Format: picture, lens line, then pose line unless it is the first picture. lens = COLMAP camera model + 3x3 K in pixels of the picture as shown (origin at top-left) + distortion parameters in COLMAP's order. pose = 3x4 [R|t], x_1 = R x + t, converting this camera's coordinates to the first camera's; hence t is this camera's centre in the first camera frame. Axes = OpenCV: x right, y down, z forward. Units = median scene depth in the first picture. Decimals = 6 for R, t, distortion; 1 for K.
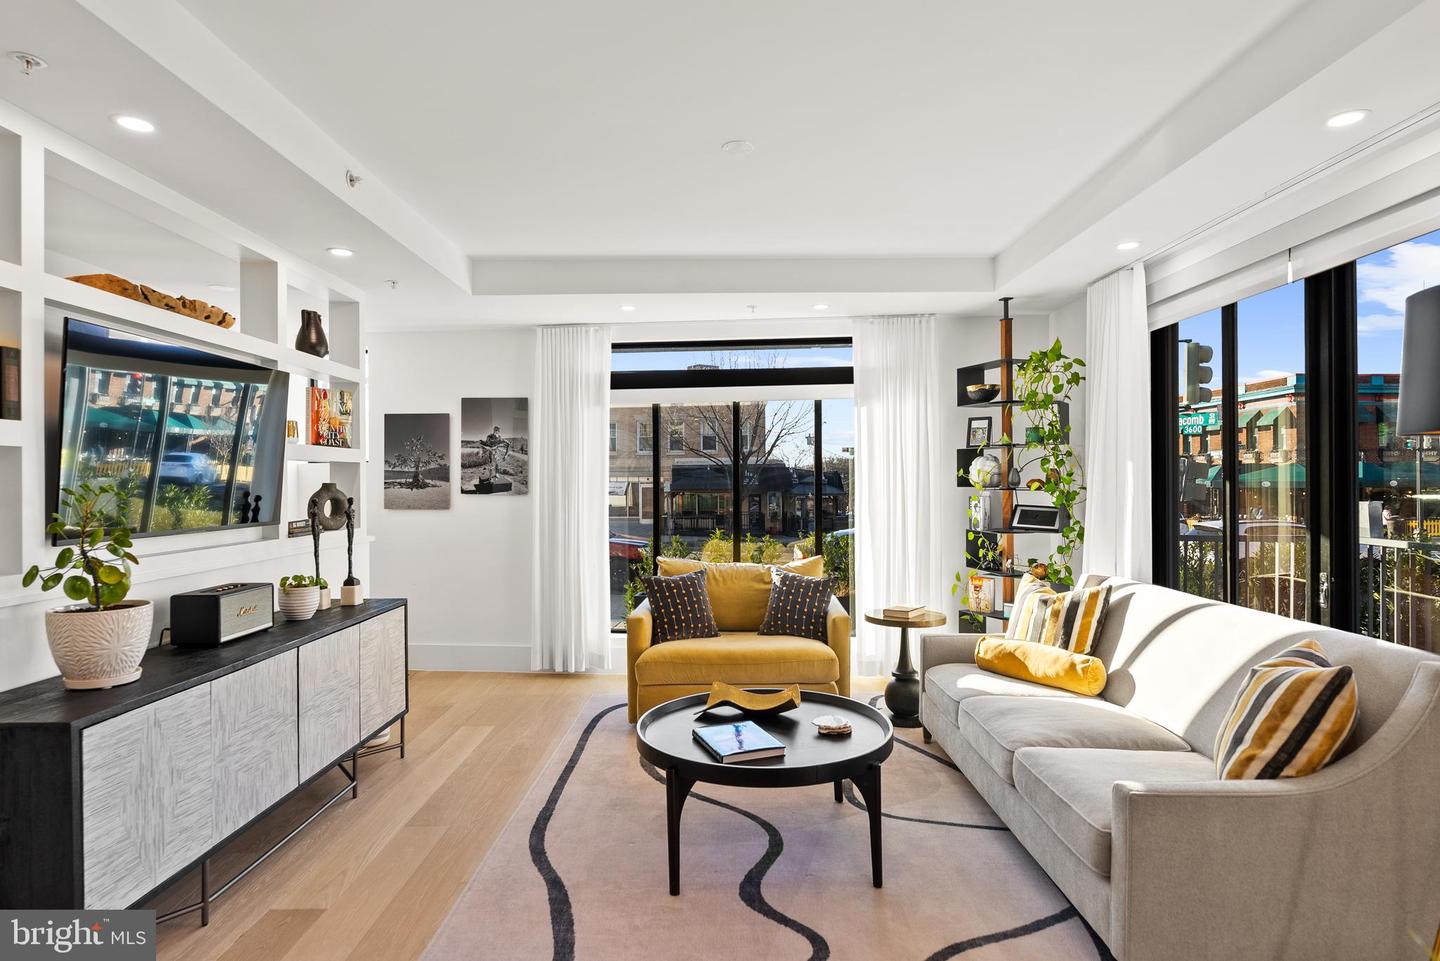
lens RADIAL K [[788.3, 0, 714.3], [0, 788.3, 475.0], [0, 0, 1]] dist [-0.001959, -0.000604]
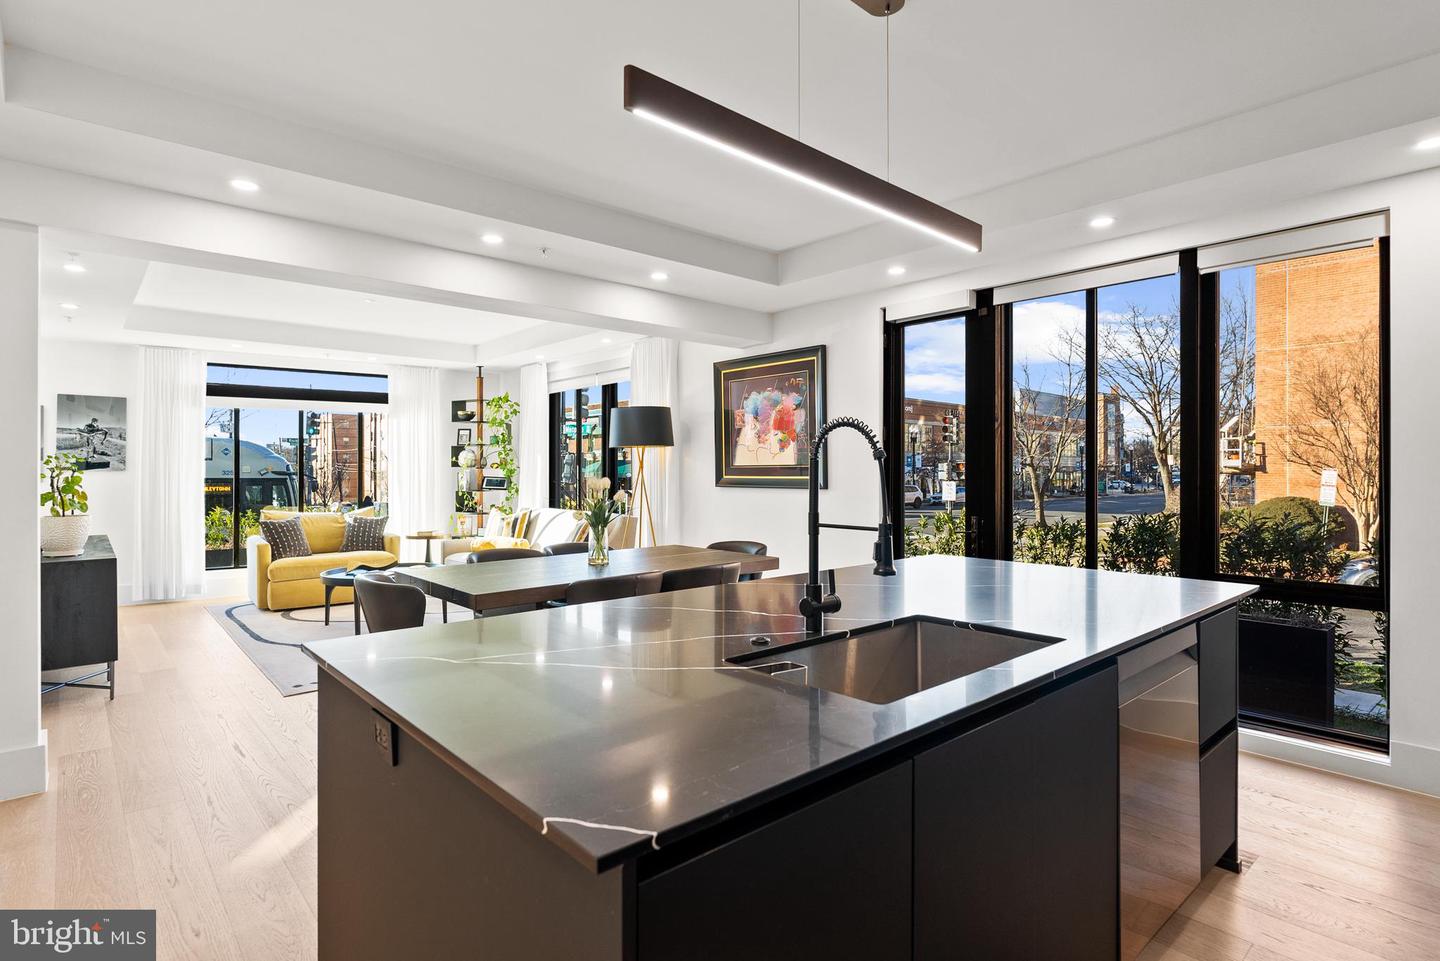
lens RADIAL K [[732.0, 0, 719.1], [0, 732.0, 468.6], [0, 0, 1]] dist [-0.000829, -0.000740]
pose [[0.745691, 0.007671, 0.666248, -0.365411], [-0.008217, 0.999964, -0.002316, 0.018782], [-0.666242, -0.003748, 0.745727, -0.681074]]
